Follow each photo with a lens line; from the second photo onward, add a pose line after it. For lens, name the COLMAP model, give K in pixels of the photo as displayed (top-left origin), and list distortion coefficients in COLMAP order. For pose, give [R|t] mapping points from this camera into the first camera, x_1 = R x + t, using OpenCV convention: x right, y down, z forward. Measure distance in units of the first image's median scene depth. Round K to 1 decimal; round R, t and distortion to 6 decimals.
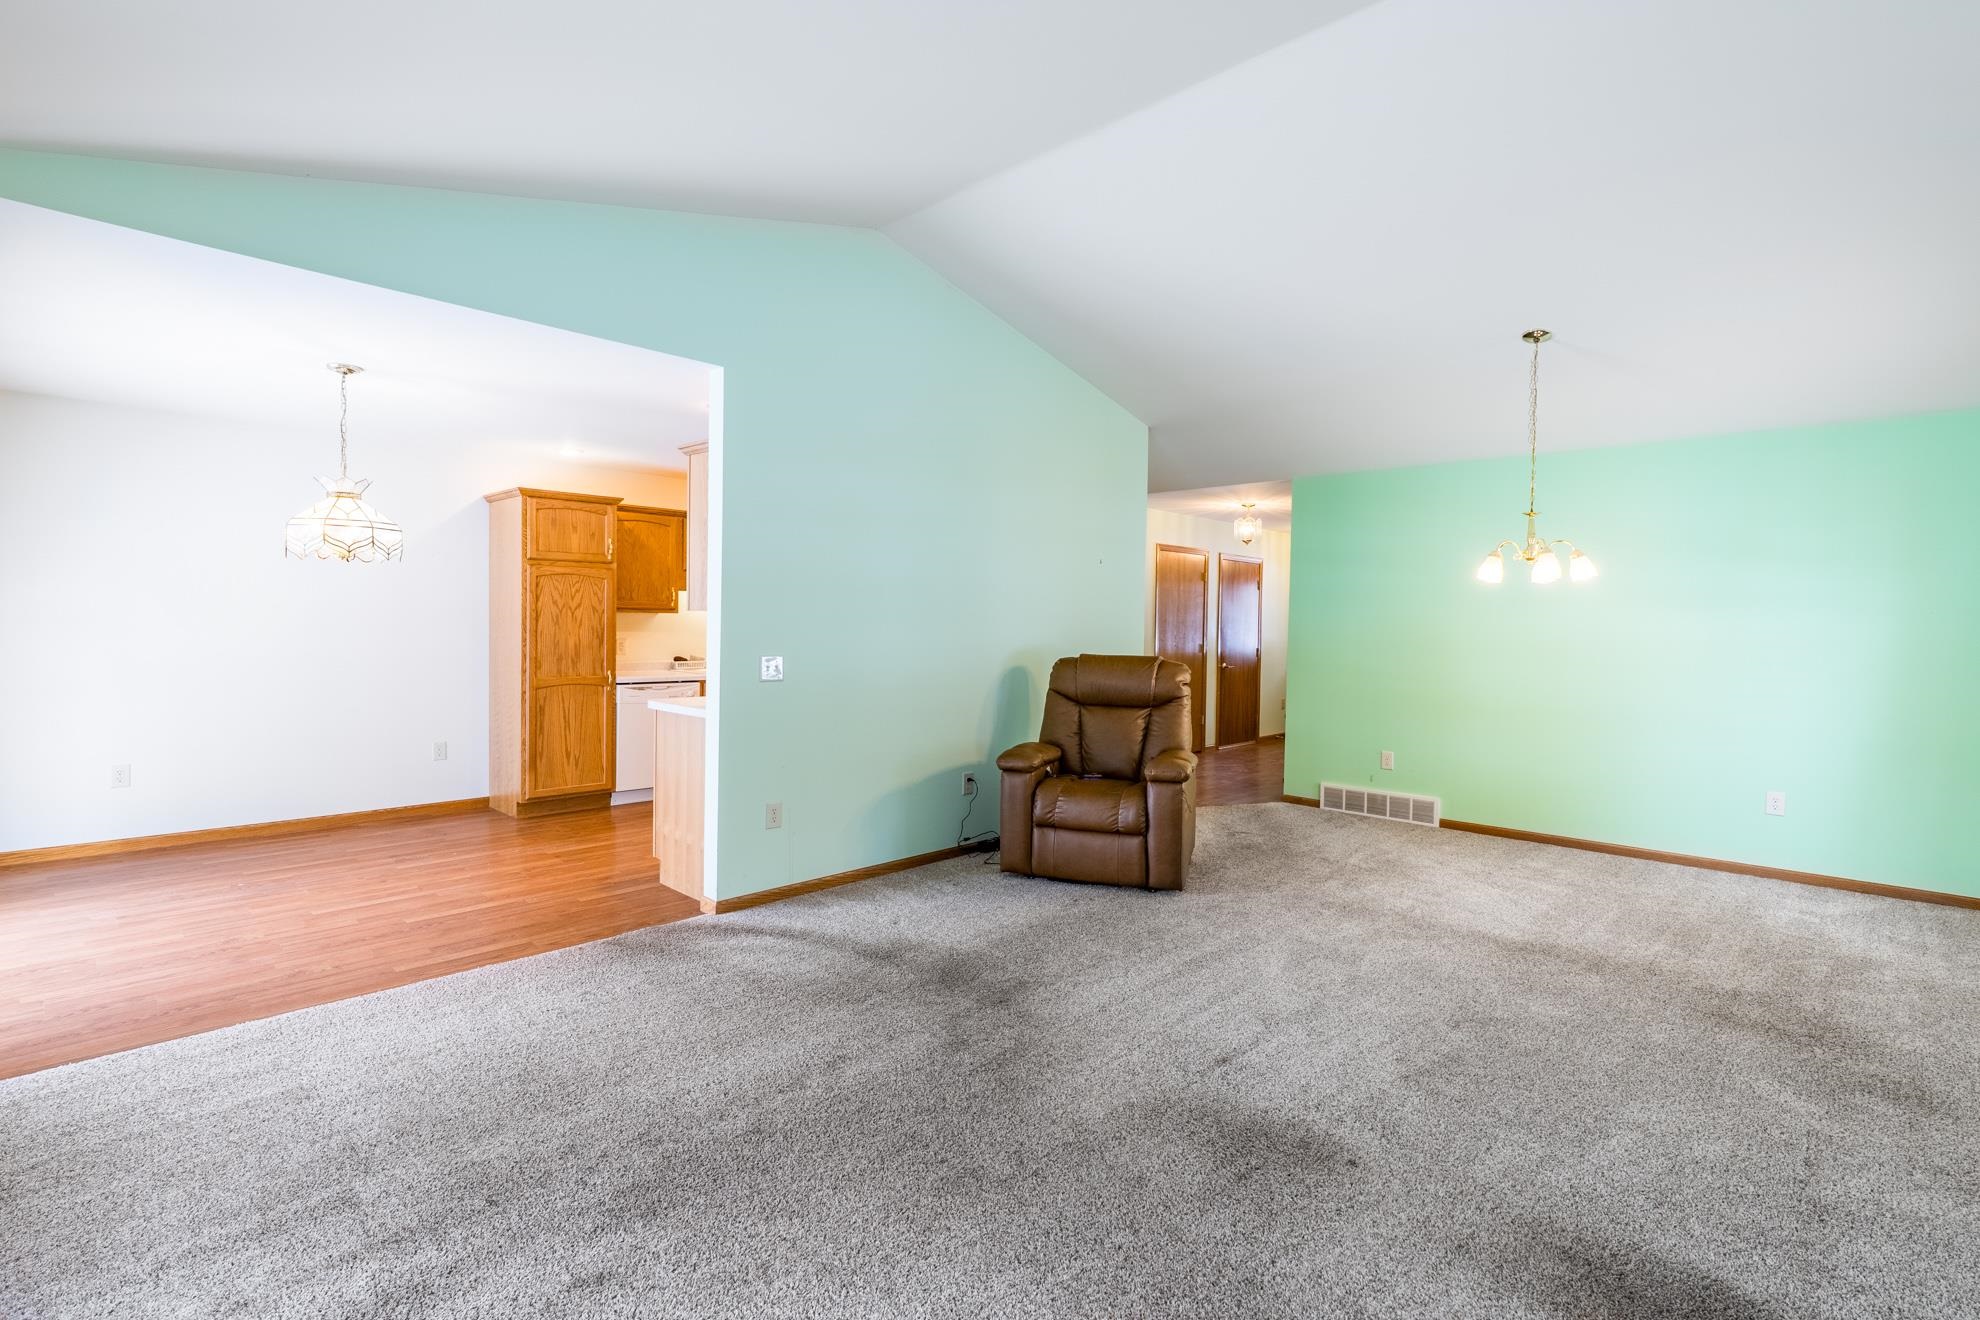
lens RADIAL K [[899.3, 0, 991.1], [0, 899.3, 646.1], [0, 0, 1]] dist [-0.011258, 0.003436]
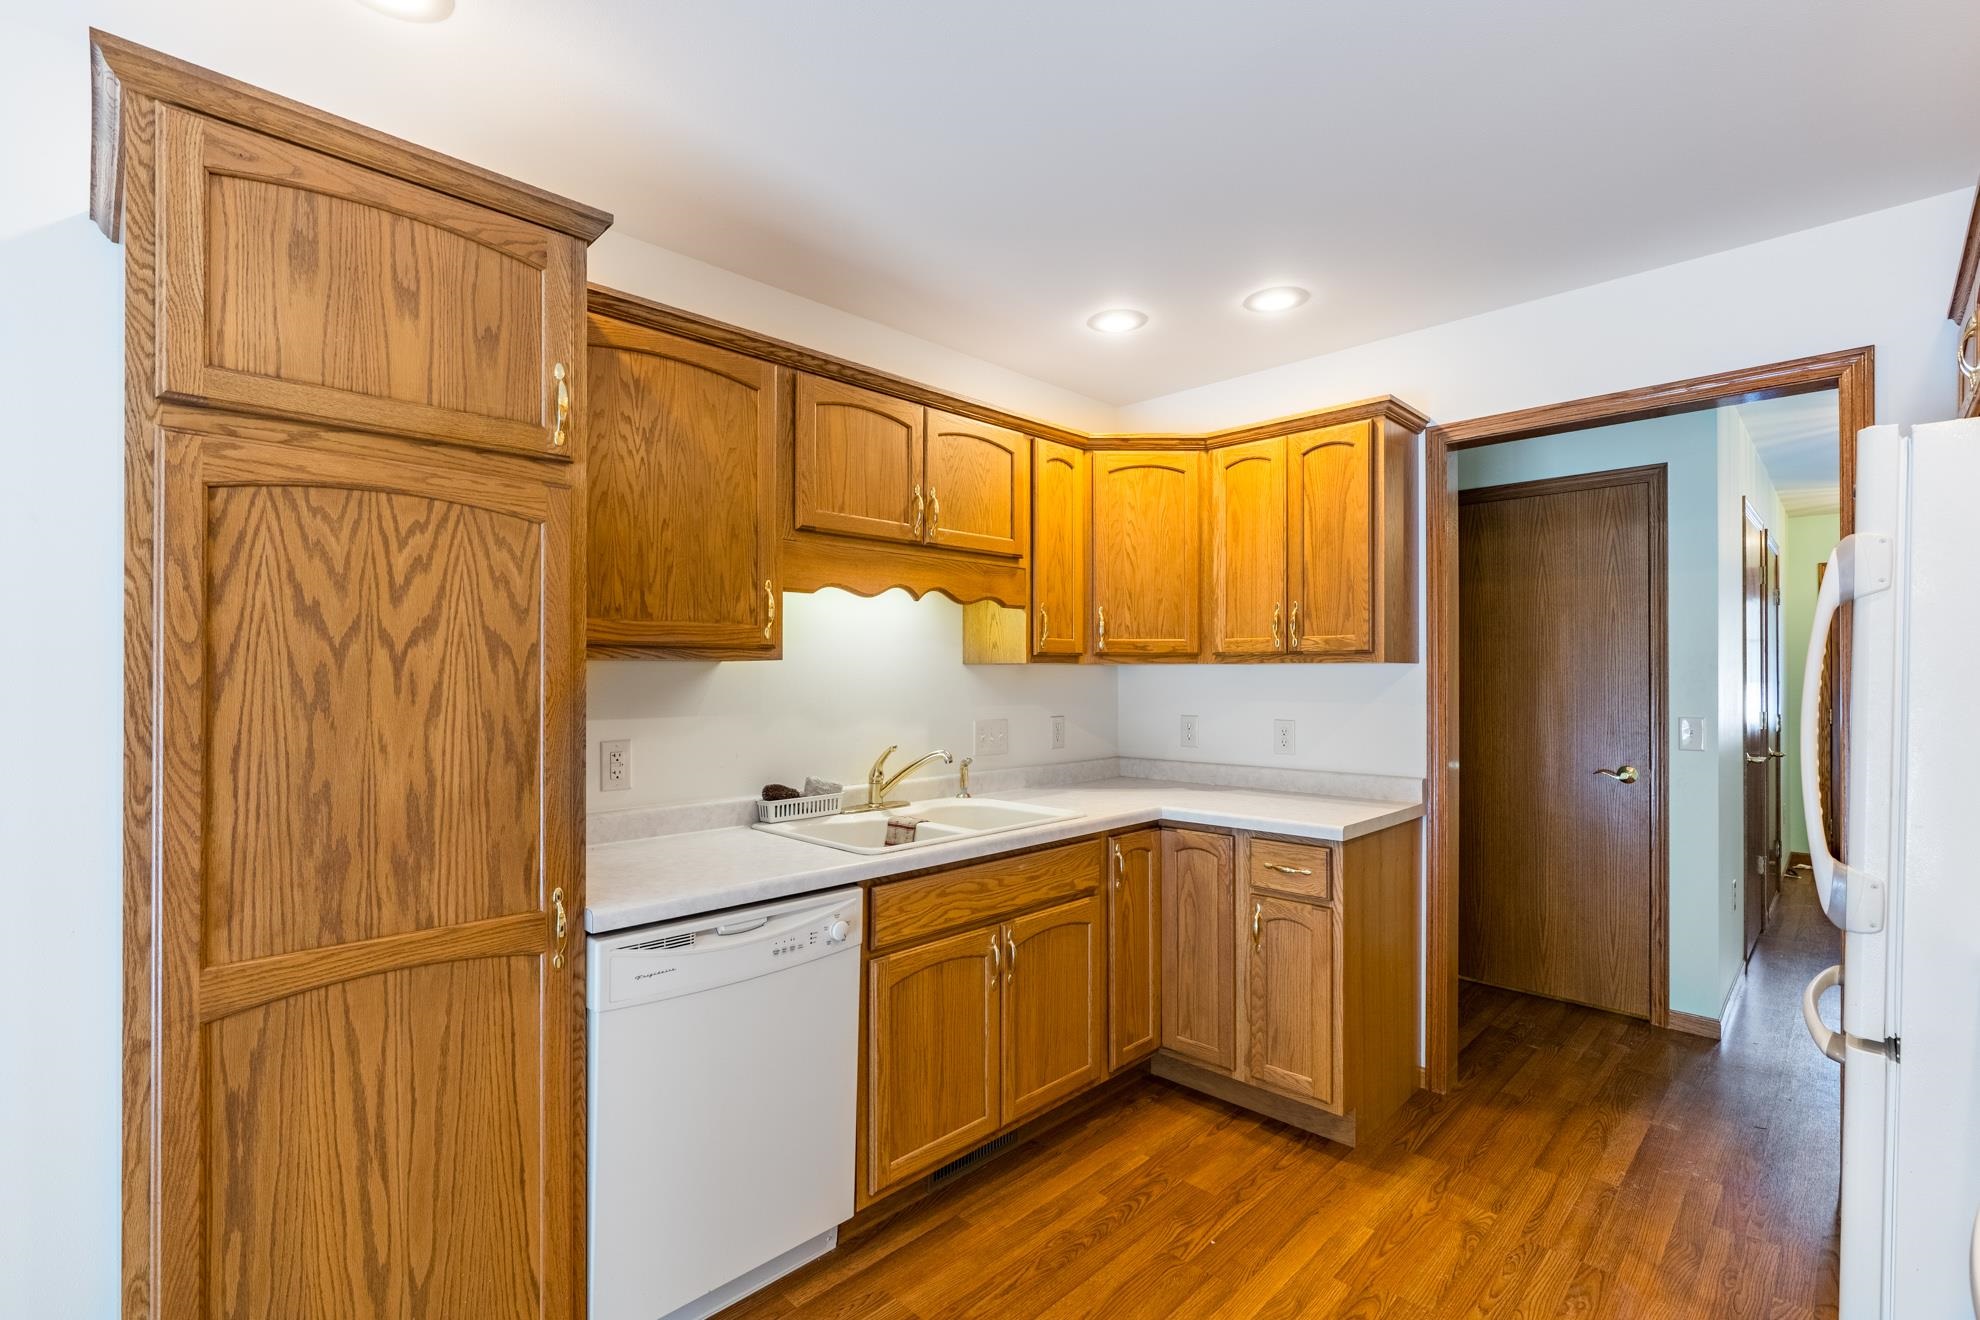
lens RADIAL K [[899.3, 0, 952.2], [0, 899.3, 667.9], [0, 0, 1]] dist [-0.011258, 0.003436]
pose [[0.999603, -0.016057, -0.023167, -0.324976], [0.015315, 0.999375, -0.031847, -0.025789], [0.023664, 0.031480, 0.999224, 0.789022]]
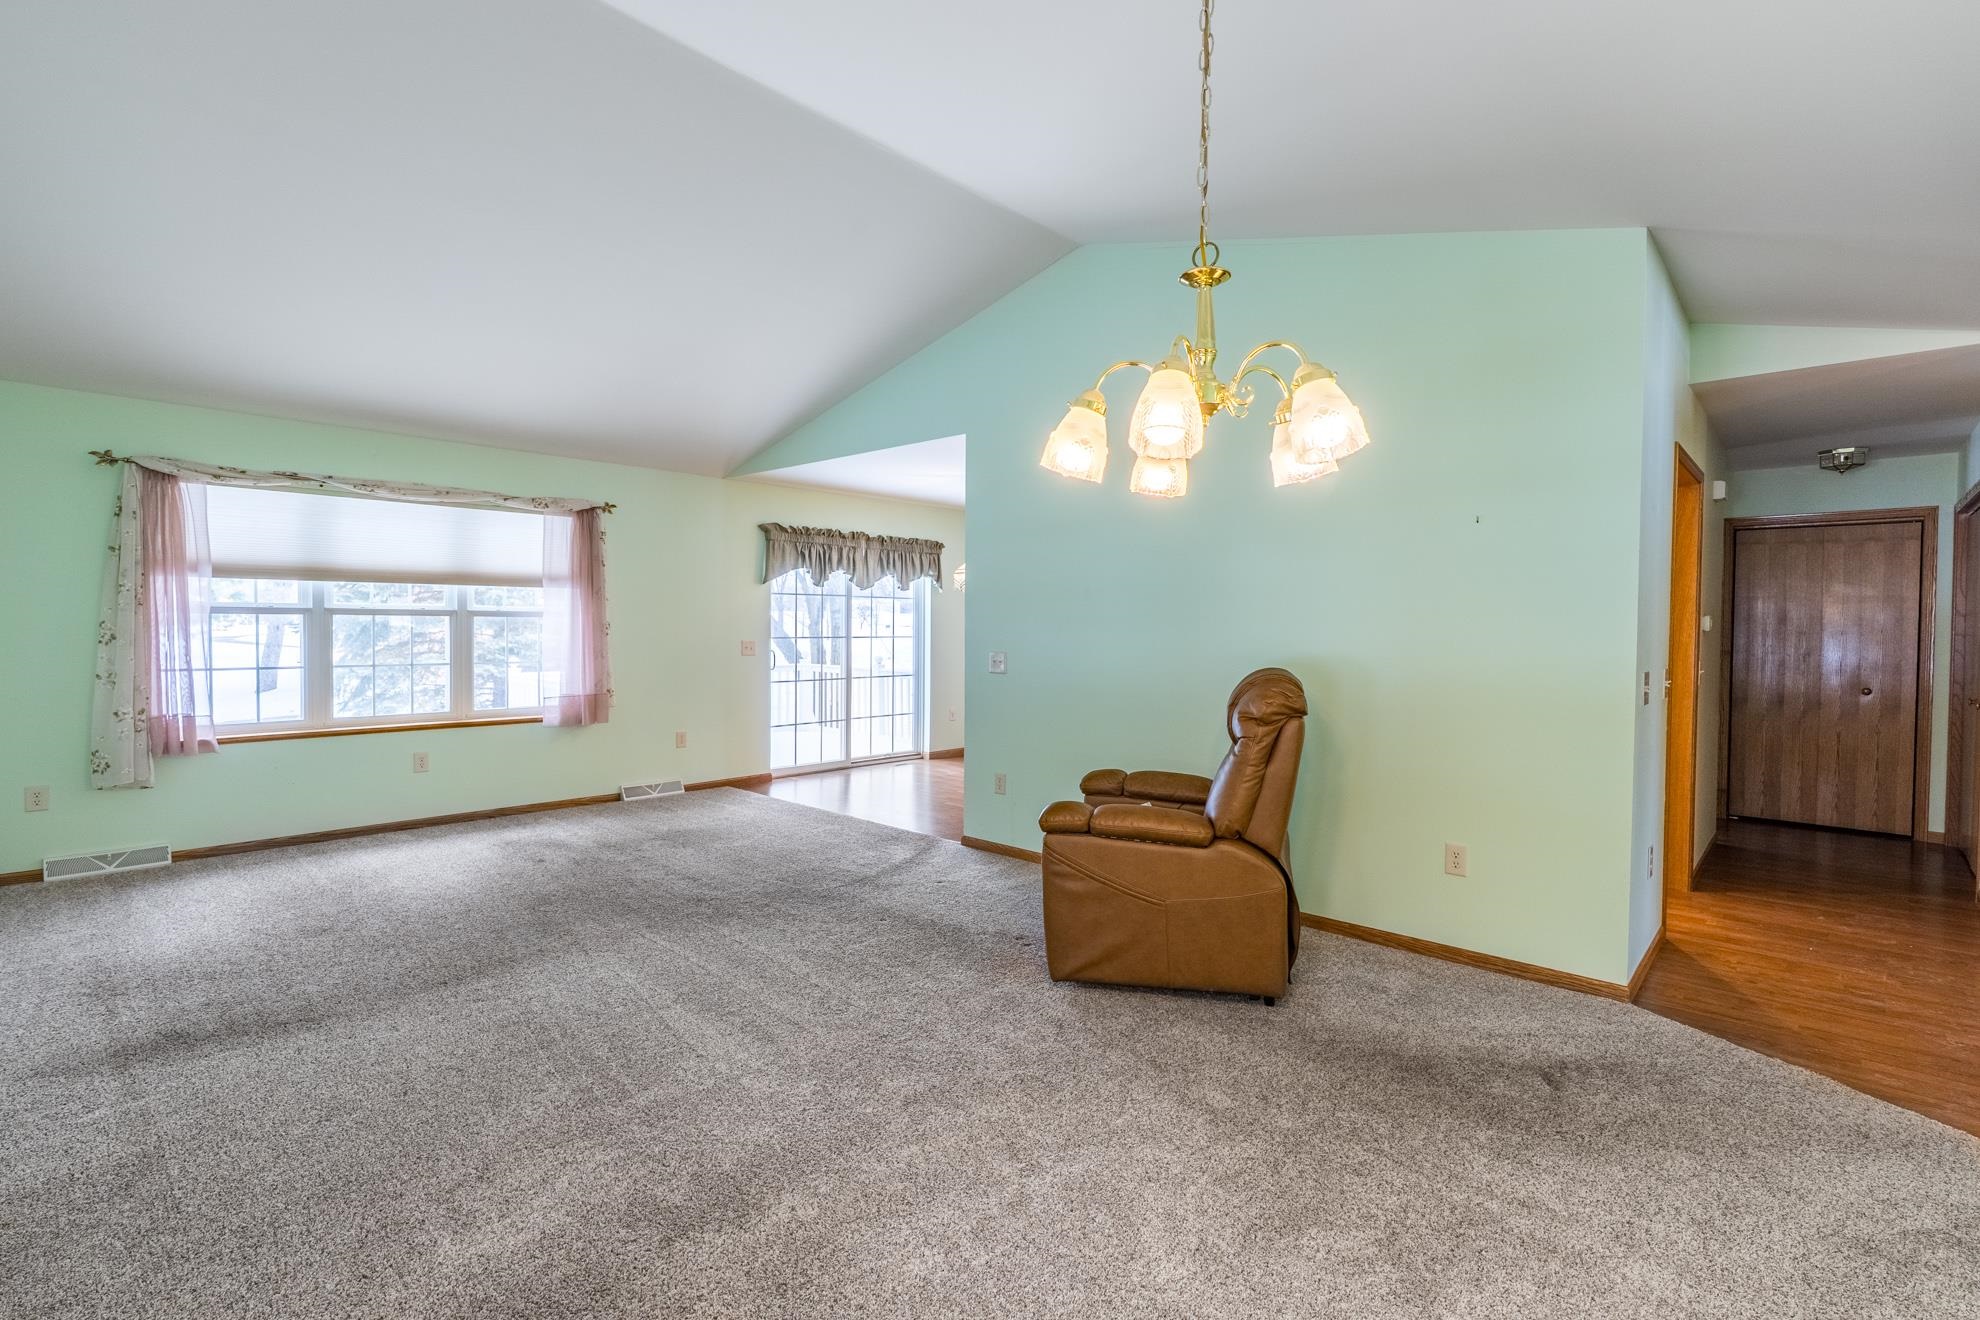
lens RADIAL K [[899.3, 0, 983.8], [0, 899.3, 650.8], [0, 0, 1]] dist [-0.011258, 0.003436]
pose [[-0.011274, 0.010818, -0.999878, 0.703367], [-0.028975, 0.999518, 0.011141, -0.001936], [0.999517, 0.029097, -0.010955, 0.718779]]
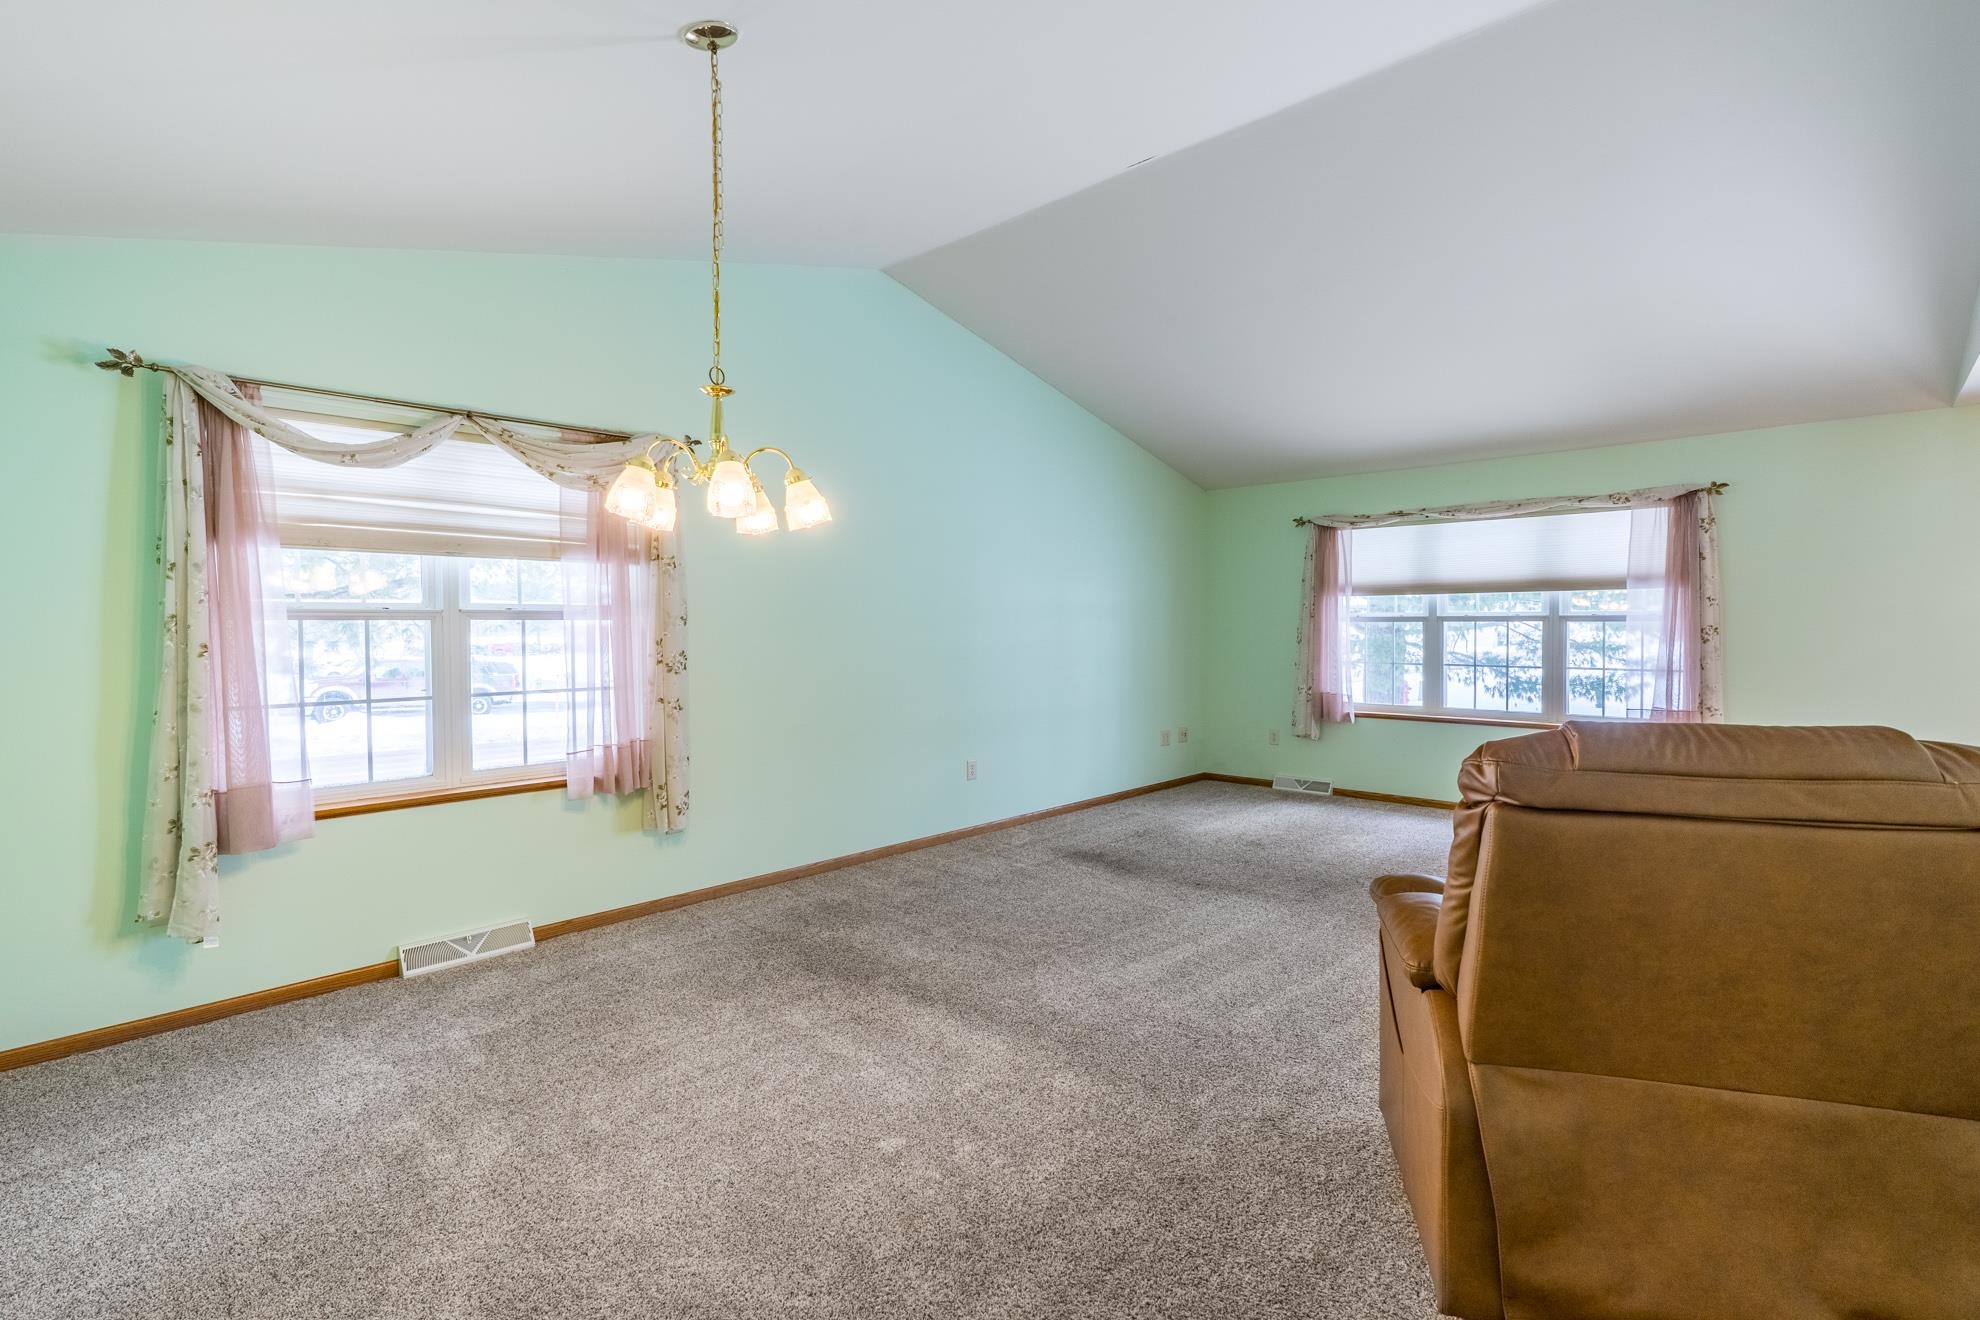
lens RADIAL K [[899.3, 0, 988.9], [0, 899.3, 654.7], [0, 0, 1]] dist [-0.011258, 0.003436]
pose [[-0.999922, -0.012489, -0.000353, 0.344720], [-0.012488, 0.998298, 0.056964, -0.024992], [-0.000359, 0.056964, -0.998376, 1.159158]]
